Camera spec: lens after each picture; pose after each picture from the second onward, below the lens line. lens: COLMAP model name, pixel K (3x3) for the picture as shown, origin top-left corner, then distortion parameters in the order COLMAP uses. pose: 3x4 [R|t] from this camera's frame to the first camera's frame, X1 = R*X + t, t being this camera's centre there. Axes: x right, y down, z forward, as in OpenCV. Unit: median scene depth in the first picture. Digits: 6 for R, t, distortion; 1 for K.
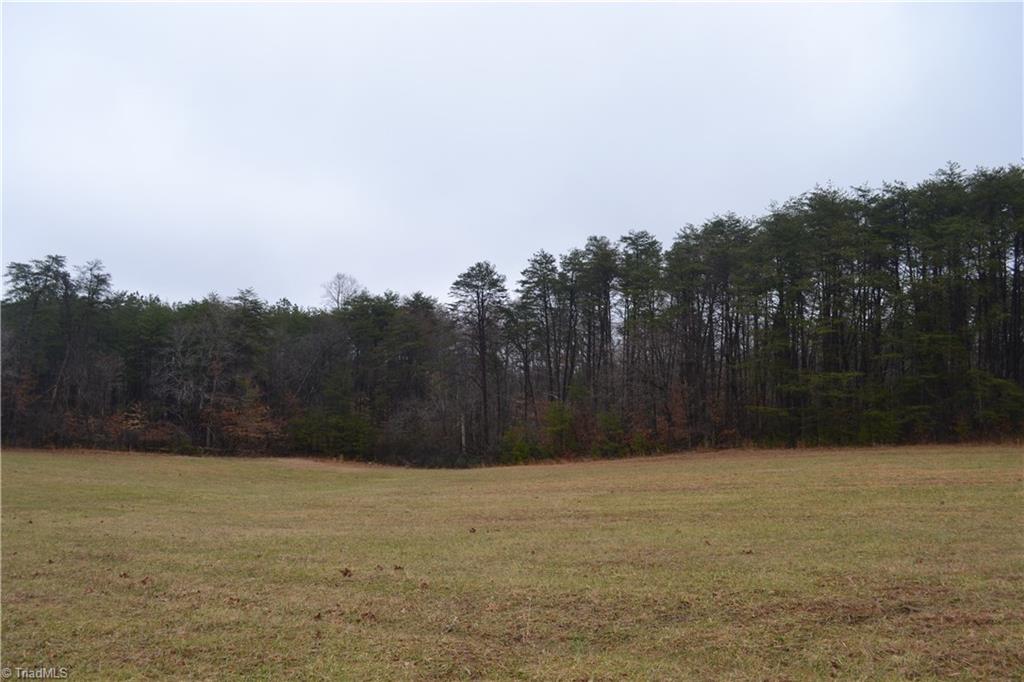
lens RADIAL K [[826.4, 0, 519.2], [0, 826.4, 343.7], [0, 0, 1]] dist [-0.073861, 0.007617]
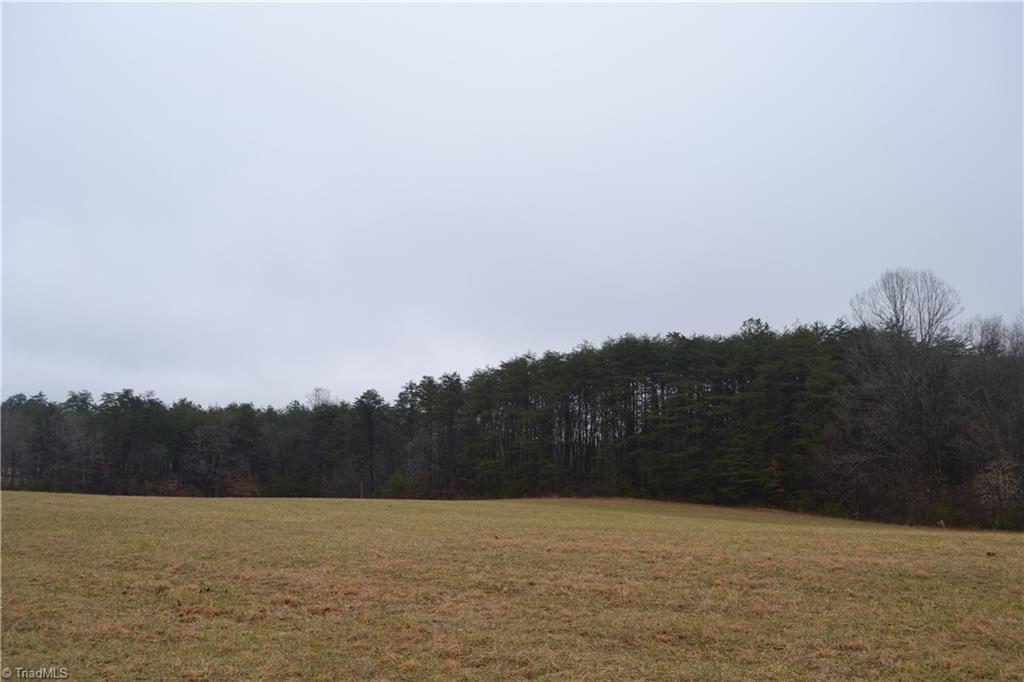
lens RADIAL K [[826.4, 0, 506.6], [0, 826.4, 340.3], [0, 0, 1]] dist [-0.073861, 0.007617]
pose [[0.990634, -0.018060, -0.135347, 0.433209], [0.005563, 0.995730, -0.092144, -0.041443], [0.136434, 0.090528, 0.986504, -0.577782]]
